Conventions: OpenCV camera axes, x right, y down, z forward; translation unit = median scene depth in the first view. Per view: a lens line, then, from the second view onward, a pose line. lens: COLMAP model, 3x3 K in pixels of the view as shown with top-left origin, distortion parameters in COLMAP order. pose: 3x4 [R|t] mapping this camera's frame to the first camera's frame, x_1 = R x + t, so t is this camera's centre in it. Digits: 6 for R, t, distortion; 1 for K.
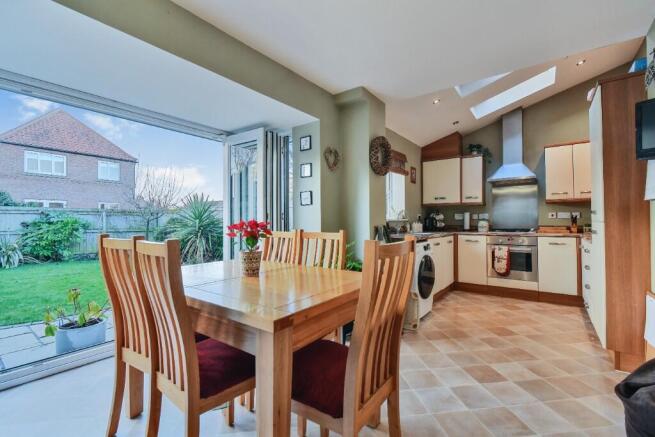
lens RADIAL K [[295.0, 0, 327.5], [0, 295.0, 218.5], [0, 0, 1]] dist [0.011695, -0.000230]
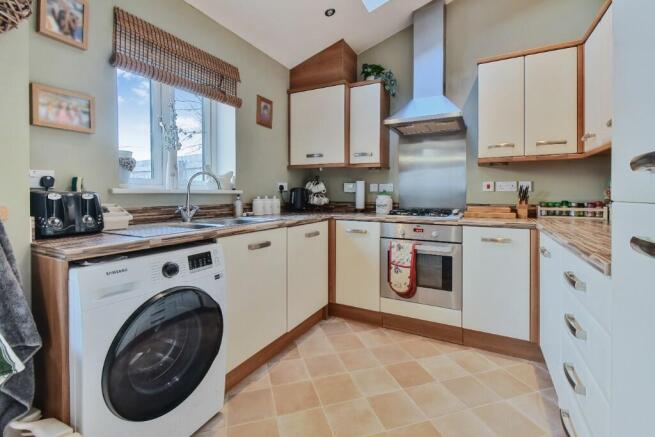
lens RADIAL K [[294.6, 0, 325.8], [0, 294.6, 196.2], [0, 0, 1]] dist [0.000433, -0.000045]
pose [[0.988295, 0.005977, 0.152438, 0.336306], [-0.008881, 0.999792, 0.018377, 0.000862], [-0.152297, -0.019516, 0.988142, 0.452023]]
